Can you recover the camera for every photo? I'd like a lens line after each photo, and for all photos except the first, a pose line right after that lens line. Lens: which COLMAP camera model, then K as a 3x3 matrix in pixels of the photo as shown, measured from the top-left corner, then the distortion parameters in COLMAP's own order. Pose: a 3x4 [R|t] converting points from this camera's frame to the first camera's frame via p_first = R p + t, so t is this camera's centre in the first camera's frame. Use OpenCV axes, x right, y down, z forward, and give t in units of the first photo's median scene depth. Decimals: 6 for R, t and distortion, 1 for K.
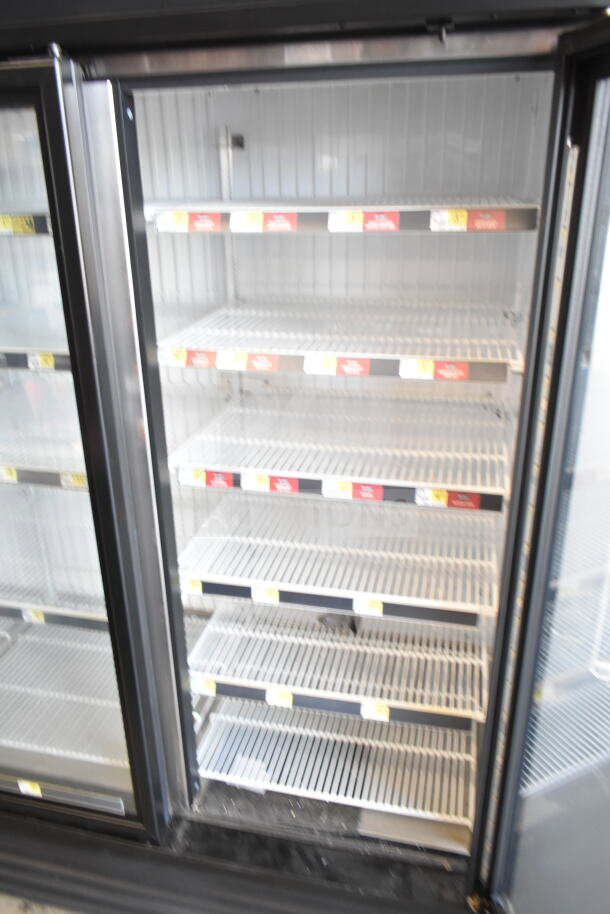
lens RADIAL K [[706.0, 0, 299.5], [0, 706.0, 458.2], [0, 0, 1]] dist [-0.011131, -0.006811]
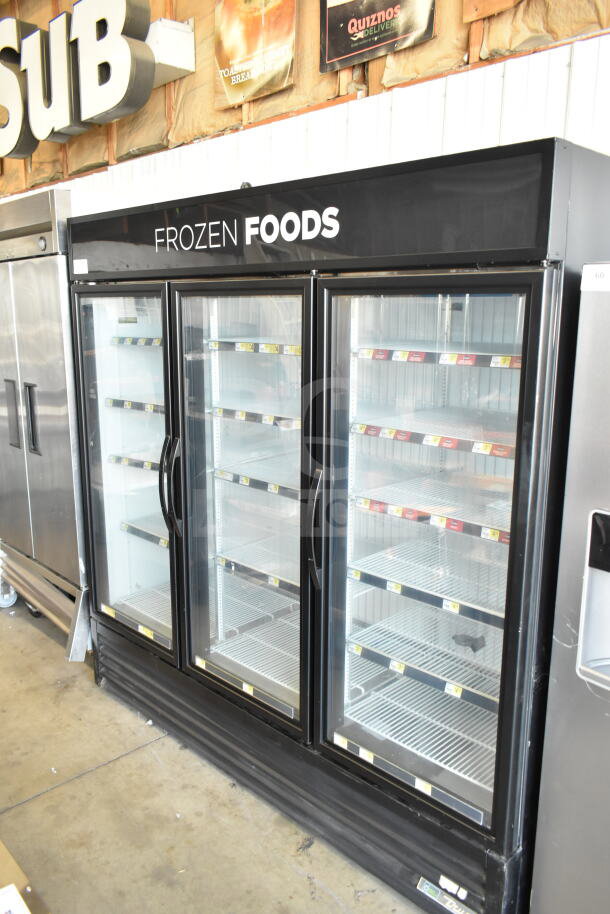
lens RADIAL K [[706.0, 0, 304.1], [0, 706.0, 457.4], [0, 0, 1]] dist [-0.011131, -0.006811]
pose [[0.858004, 0.127796, -0.497490, 0.523119], [-0.217797, 0.967690, -0.127045, 0.159172], [0.465180, 0.217357, 0.858116, -0.490017]]
